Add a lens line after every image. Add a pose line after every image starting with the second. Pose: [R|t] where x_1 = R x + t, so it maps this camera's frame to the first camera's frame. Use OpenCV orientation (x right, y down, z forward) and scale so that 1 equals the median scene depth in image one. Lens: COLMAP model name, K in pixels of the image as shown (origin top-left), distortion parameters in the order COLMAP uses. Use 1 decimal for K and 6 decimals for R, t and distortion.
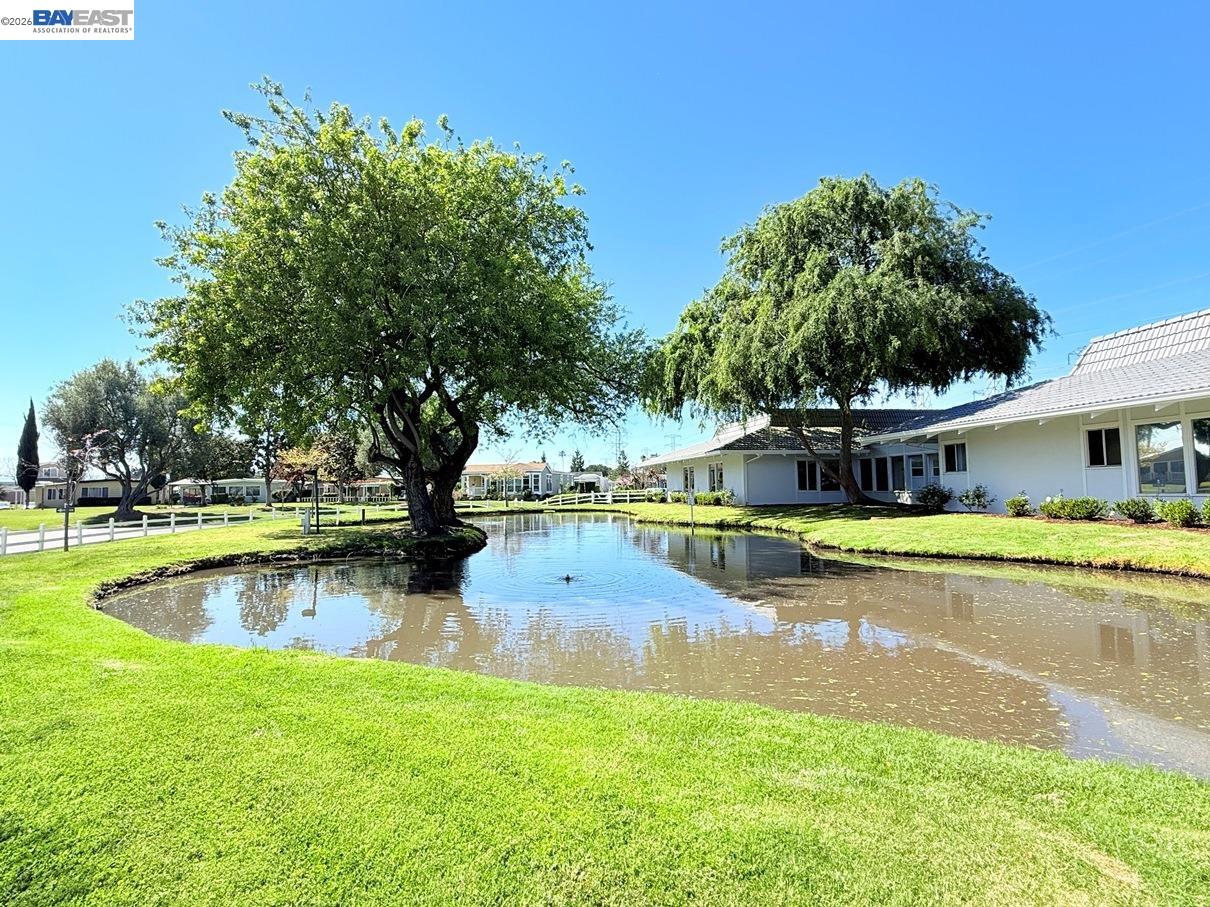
lens RADIAL K [[608.0, 0, 601.8], [0, 608.0, 452.0], [0, 0, 1]] dist [0.005994, 0.000178]
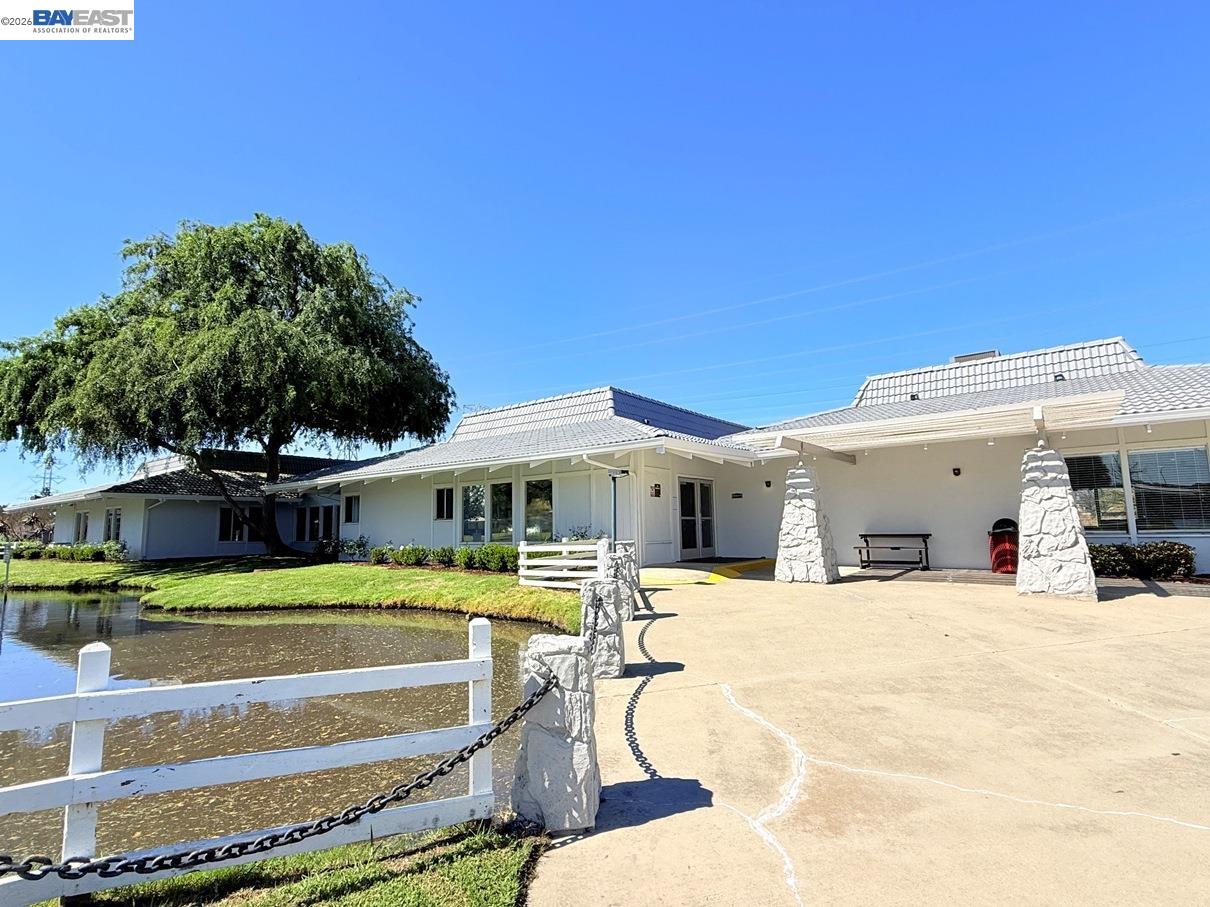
lens RADIAL K [[608.0, 0, 601.7], [0, 608.0, 456.1], [0, 0, 1]] dist [0.005994, 0.000178]
pose [[0.731790, 0.084942, 0.676216, 0.161037], [-0.035803, 0.995624, -0.086319, -0.005870], [-0.680589, 0.038956, 0.731629, -0.064169]]
